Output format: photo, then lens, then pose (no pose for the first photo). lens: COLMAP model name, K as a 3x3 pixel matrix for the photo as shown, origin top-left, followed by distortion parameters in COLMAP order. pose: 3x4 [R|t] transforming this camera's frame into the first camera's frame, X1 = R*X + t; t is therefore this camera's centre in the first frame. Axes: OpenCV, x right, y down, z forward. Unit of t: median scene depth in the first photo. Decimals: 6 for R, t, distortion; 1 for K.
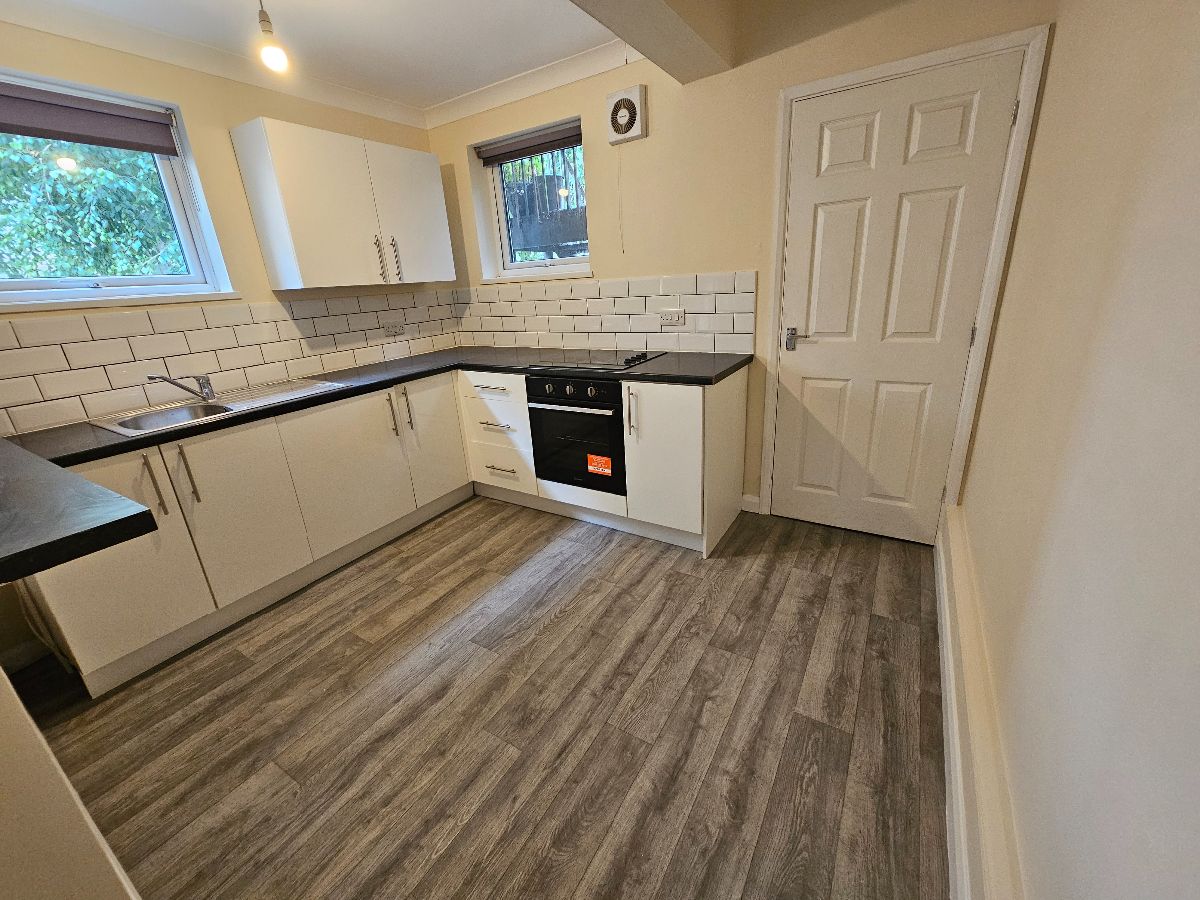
lens RADIAL K [[487.5, 0, 596.1], [0, 487.5, 443.9], [0, 0, 1]] dist [0.003393, -0.000700]
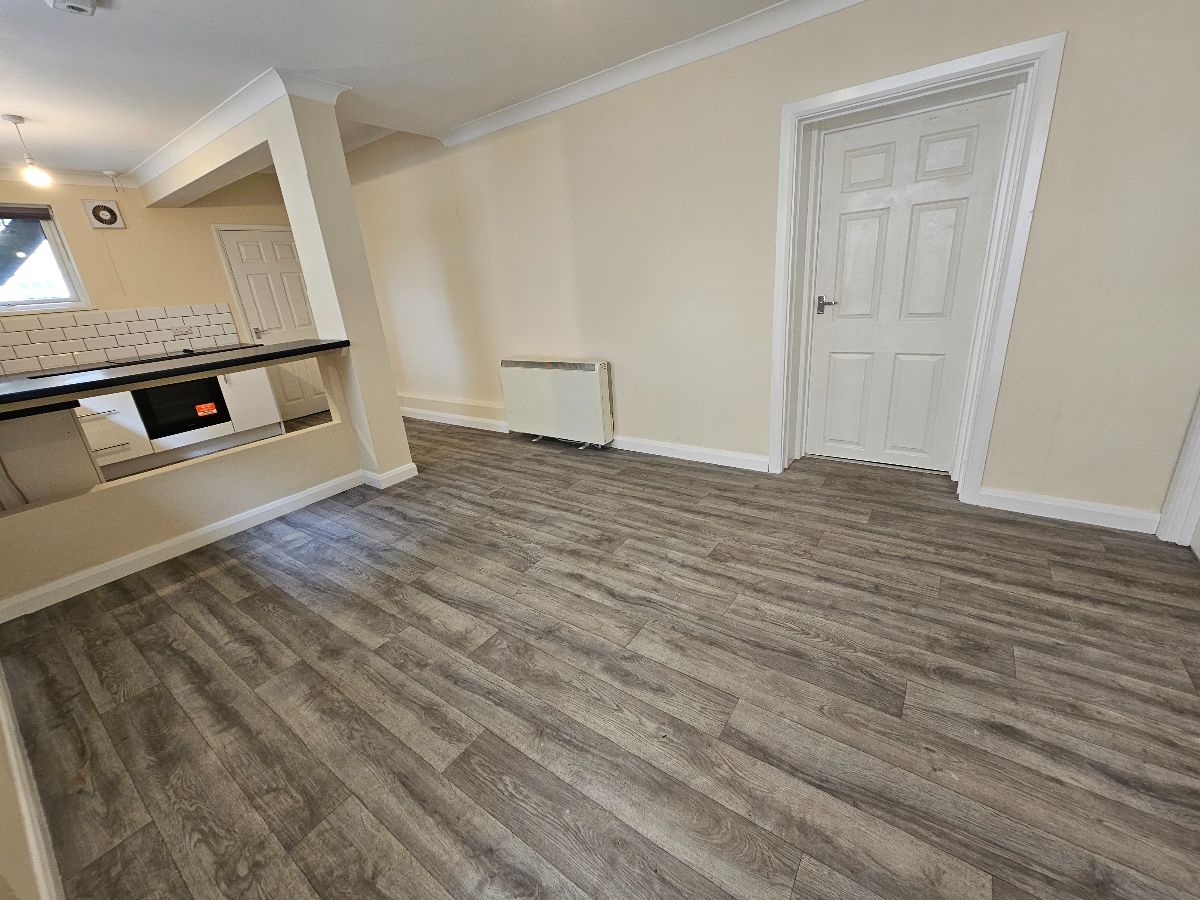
lens RADIAL K [[487.5, 0, 596.1], [0, 487.5, 443.9], [0, 0, 1]] dist [0.003393, -0.000700]
pose [[0.075740, -0.272207, 0.959253, -0.805574], [0.392100, 0.892647, 0.222347, -0.271334], [-0.916799, 0.359283, 0.174342, 1.049032]]
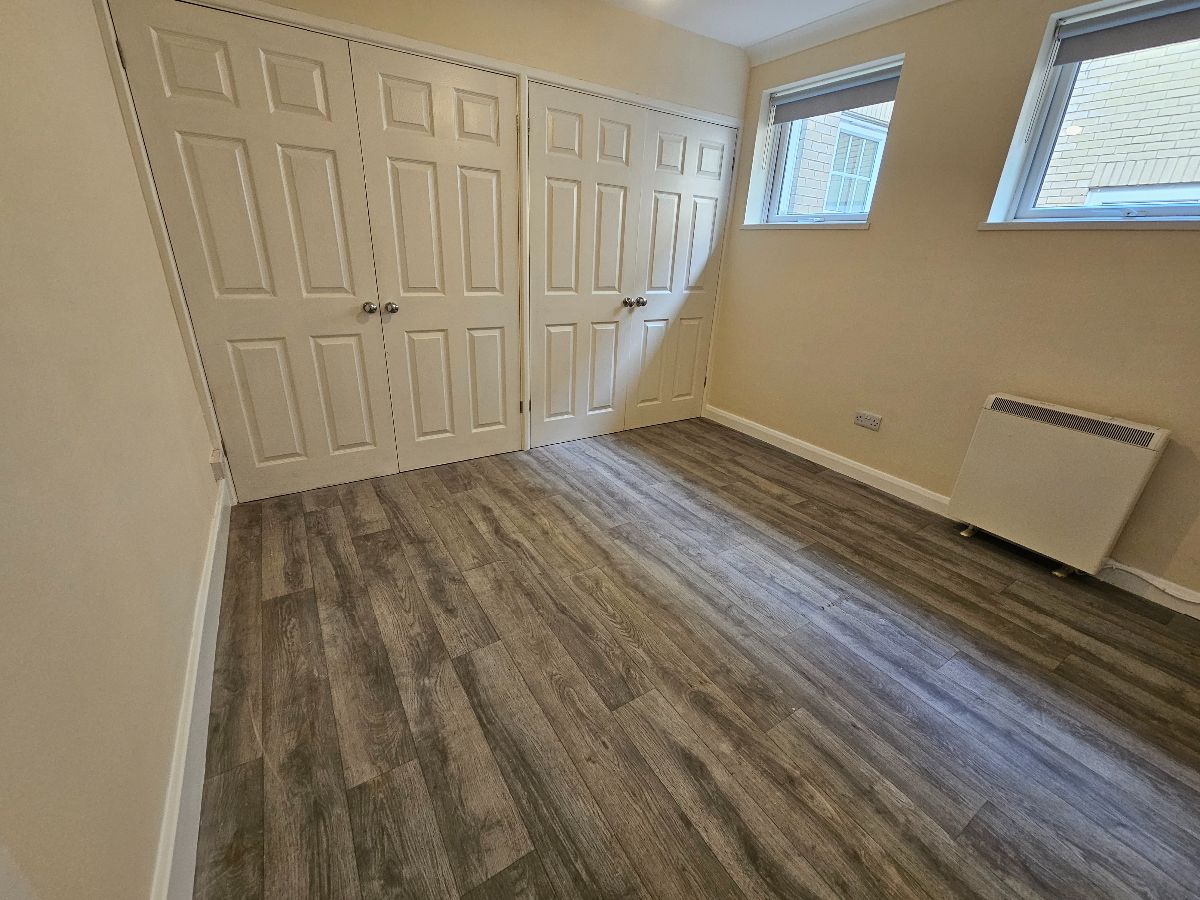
lens RADIAL K [[487.5, 0, 596.1], [0, 487.5, 443.9], [0, 0, 1]] dist [0.003393, -0.000700]
pose [[0.435465, -0.264616, 0.860435, -0.720548], [0.224421, 0.957554, 0.180904, -0.100145], [-0.871783, 0.114323, 0.476366, 0.579948]]
